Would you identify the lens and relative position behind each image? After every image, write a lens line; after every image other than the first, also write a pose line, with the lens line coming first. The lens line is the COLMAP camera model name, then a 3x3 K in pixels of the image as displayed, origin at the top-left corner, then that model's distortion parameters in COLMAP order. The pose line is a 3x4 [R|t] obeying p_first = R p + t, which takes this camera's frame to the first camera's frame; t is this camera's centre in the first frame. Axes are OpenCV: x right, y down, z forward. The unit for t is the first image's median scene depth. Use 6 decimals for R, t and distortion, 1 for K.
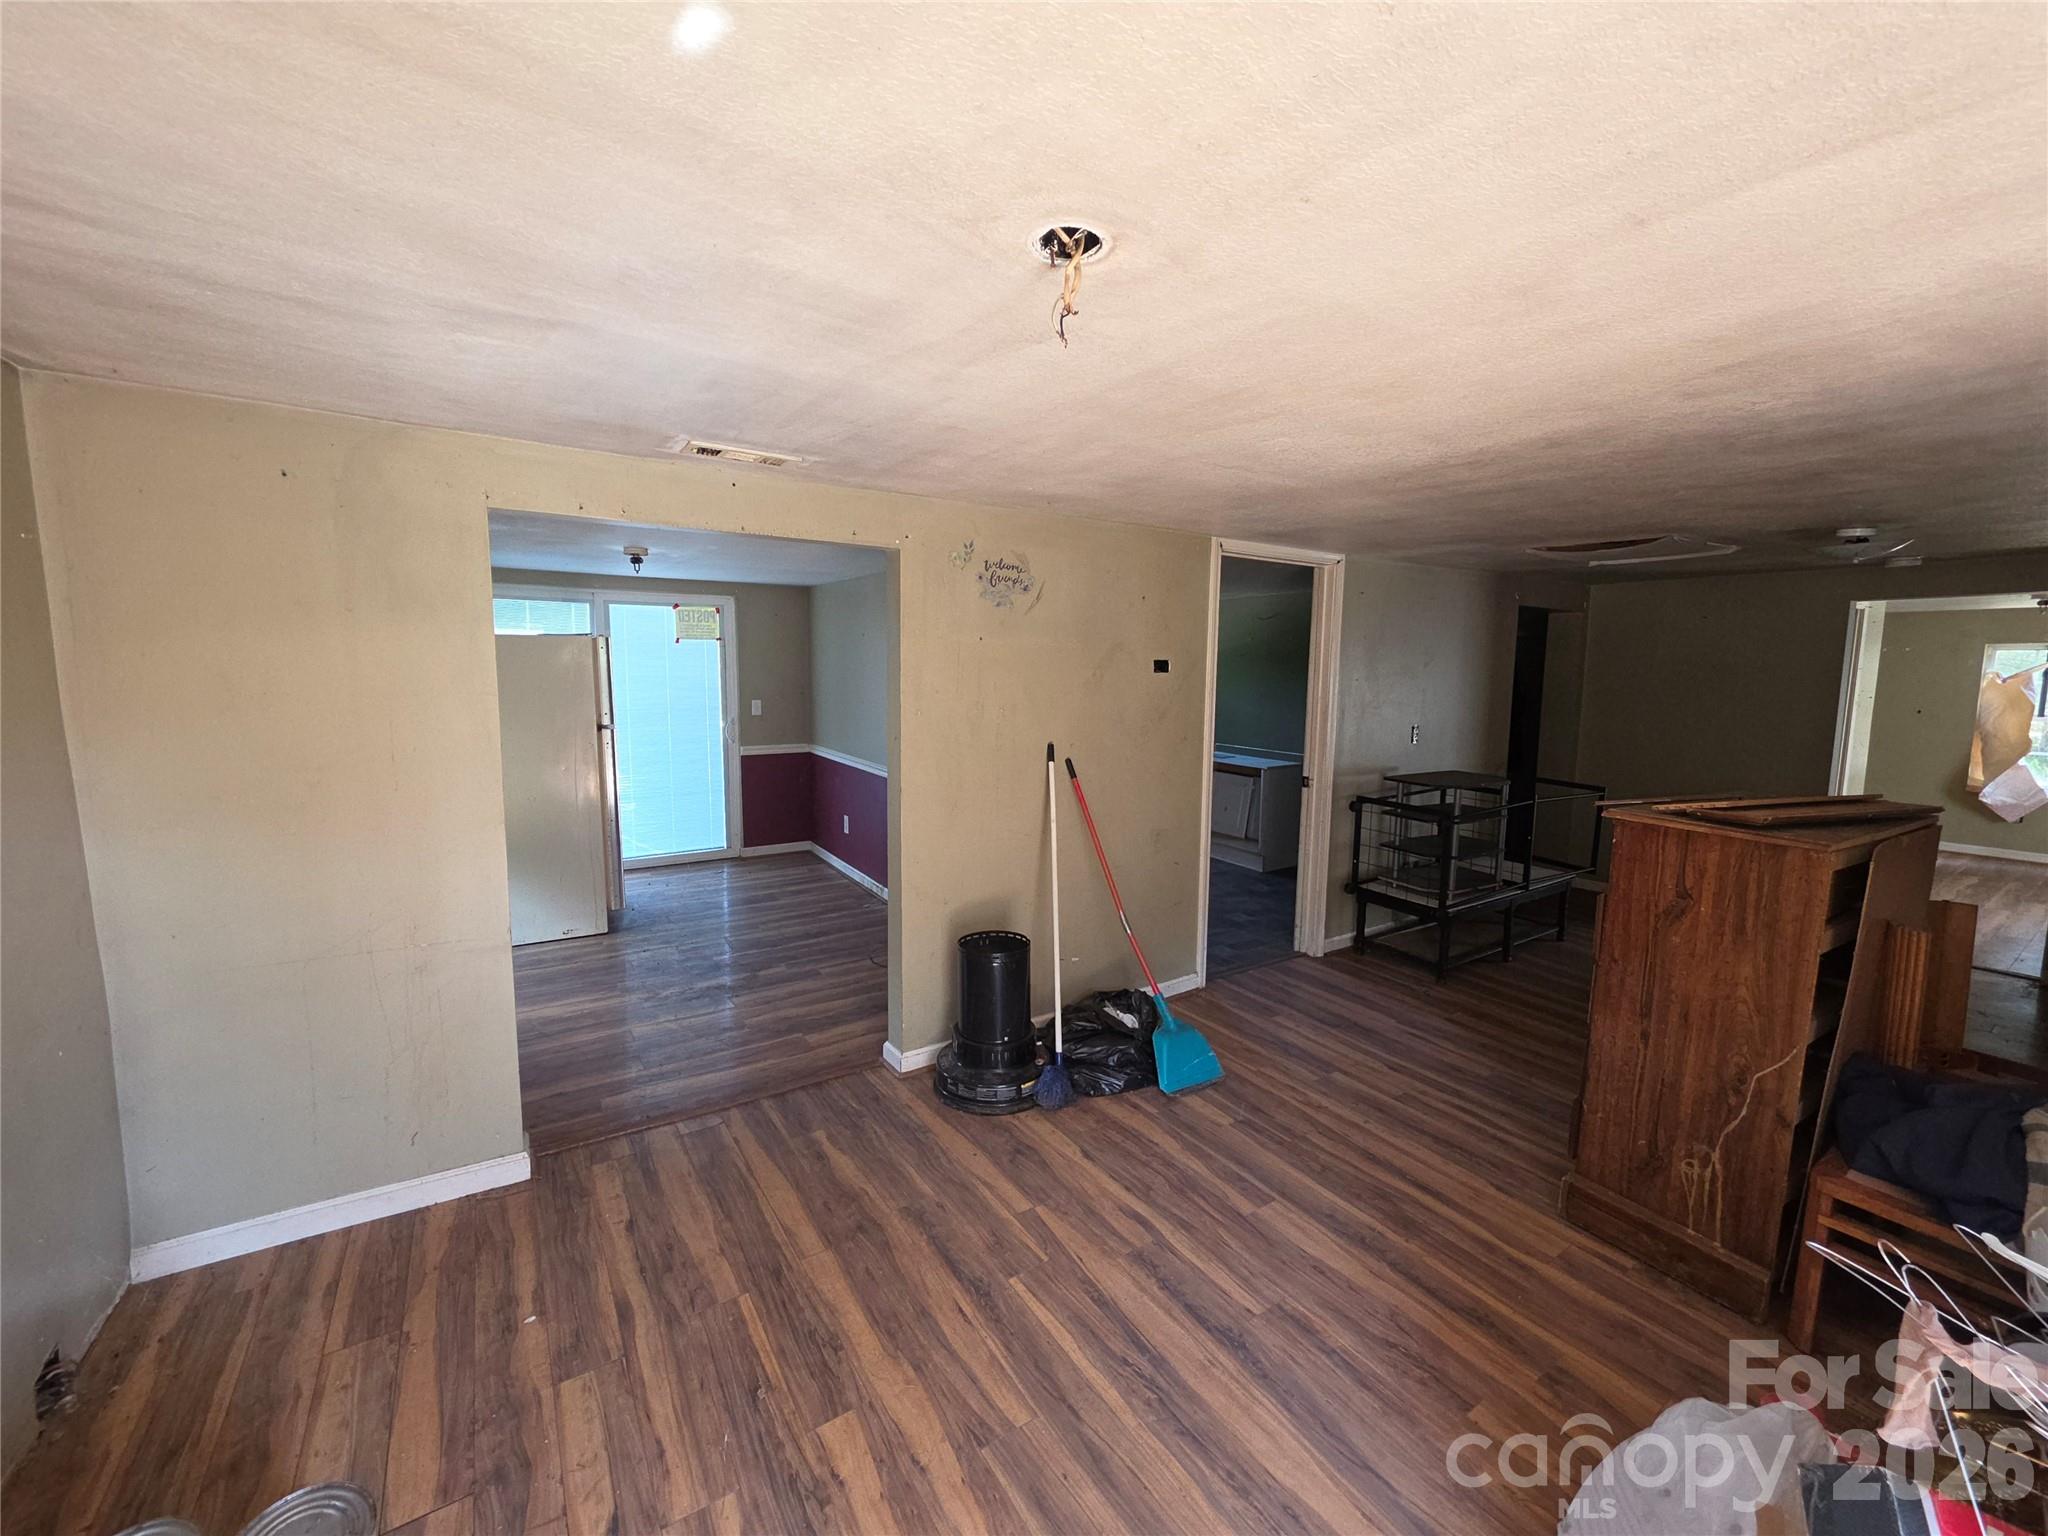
lens RADIAL K [[825.4, 0, 1022.3], [0, 825.4, 759.1], [0, 0, 1]] dist [-0.008788, 0.000865]
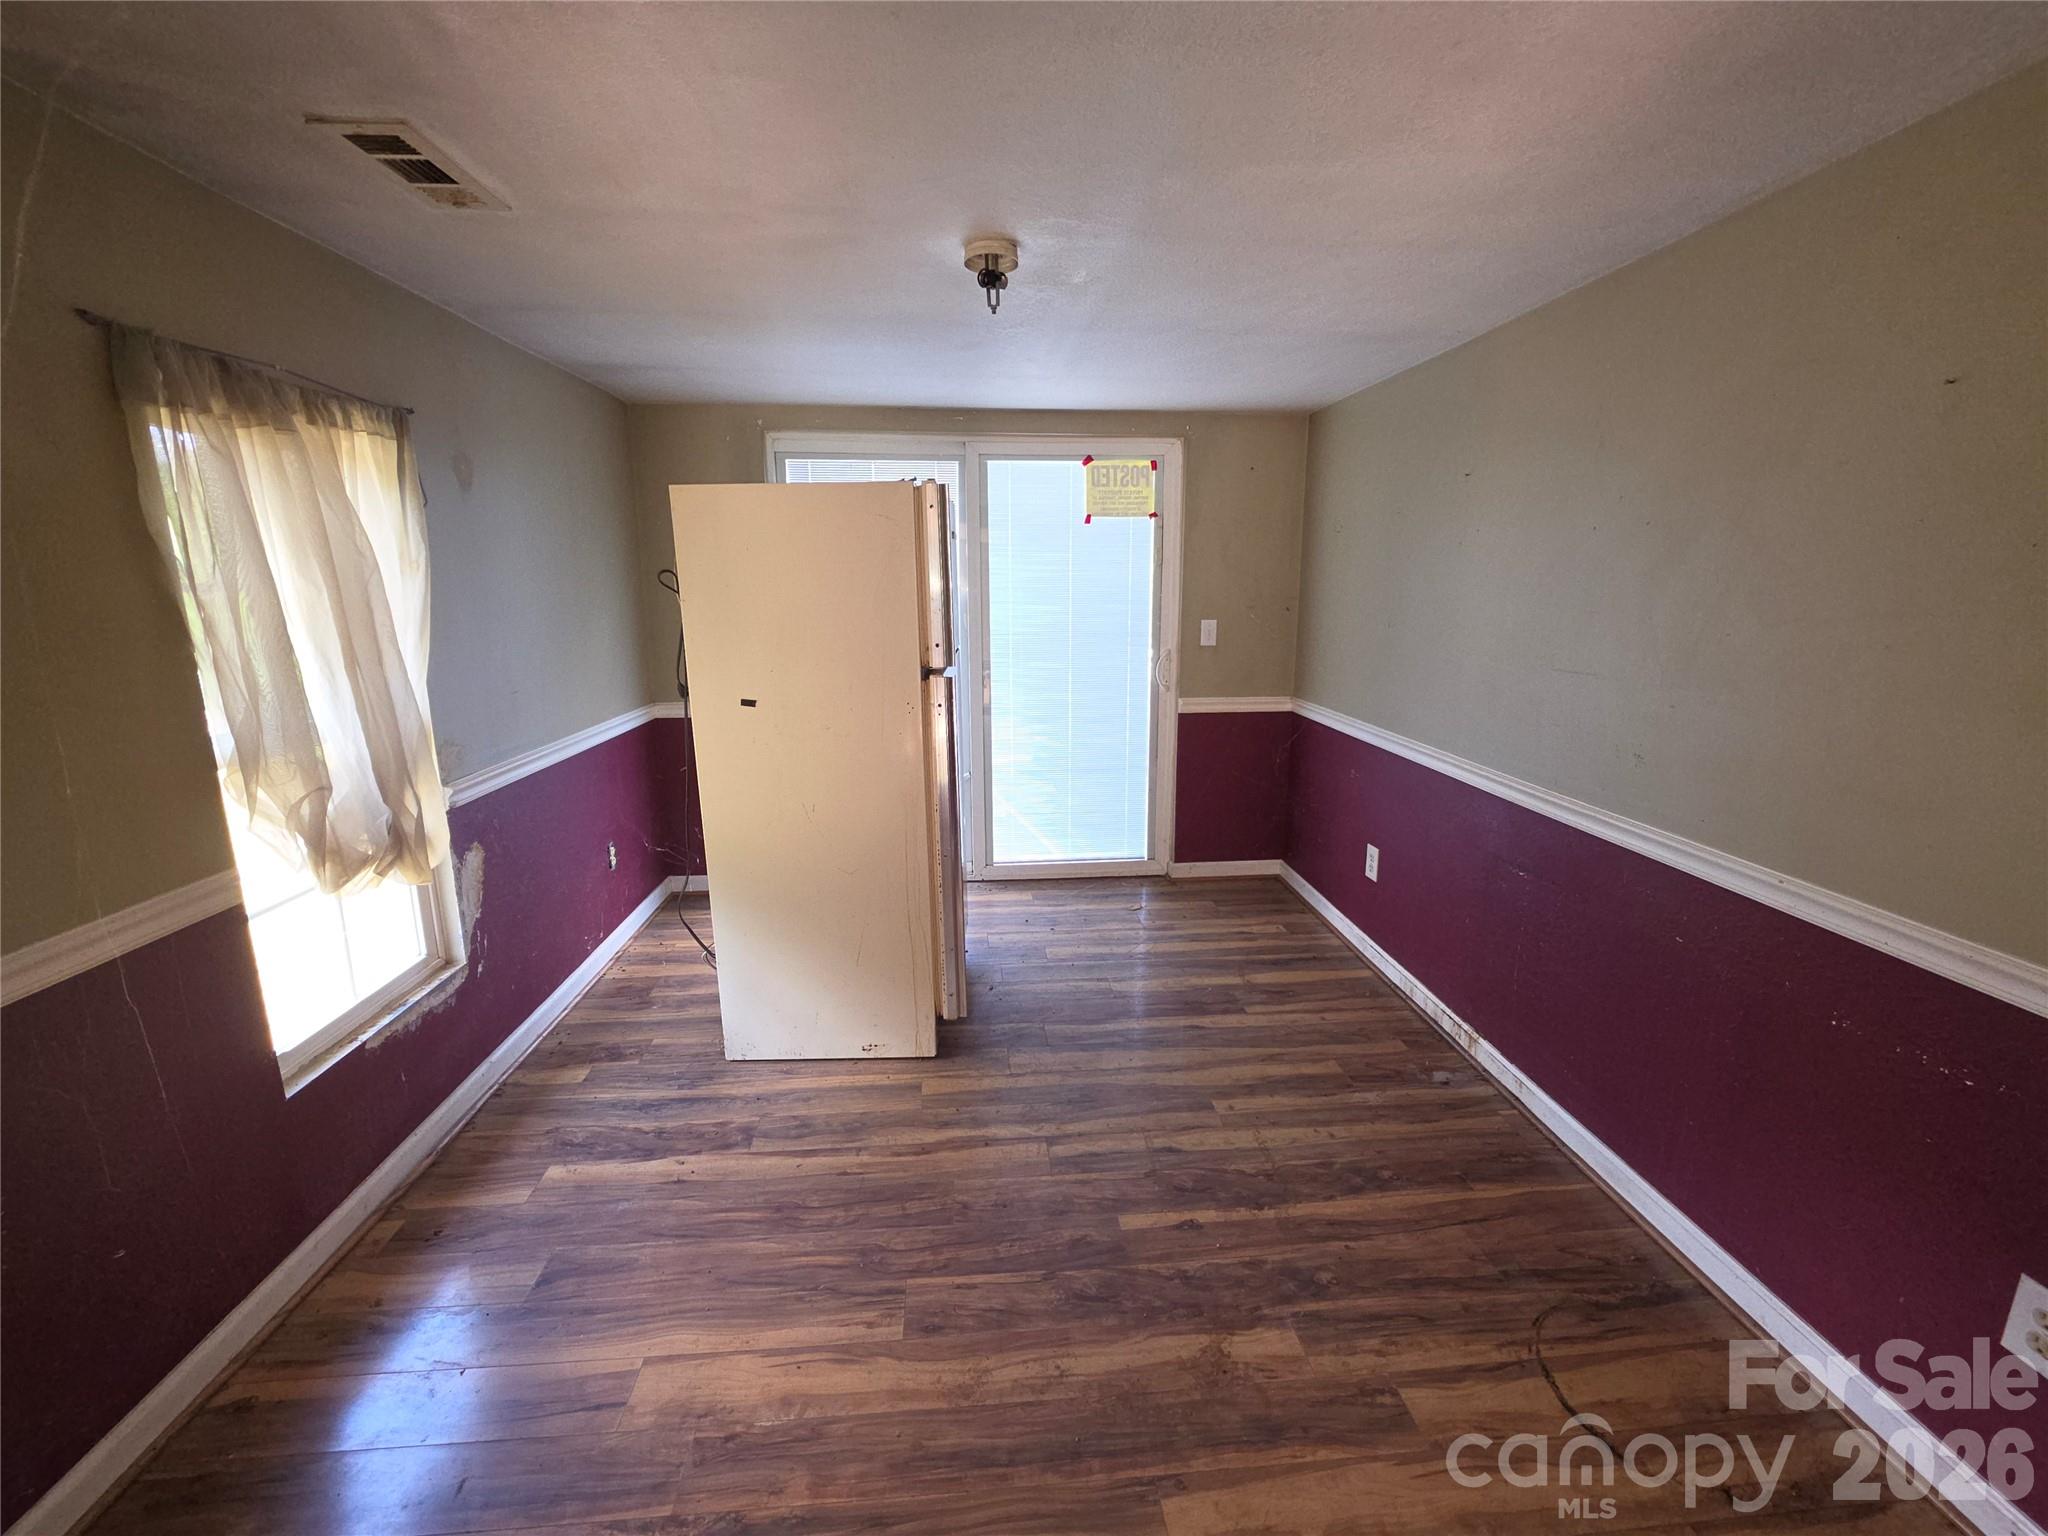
lens RADIAL K [[825.4, 0, 1030.5], [0, 825.4, 761.2], [0, 0, 1]] dist [-0.008788, 0.000865]
pose [[0.888550, 0.079640, -0.451814, -0.166974], [-0.036340, 0.993941, 0.103733, -0.028519], [0.457338, -0.075753, 0.886061, 0.426761]]
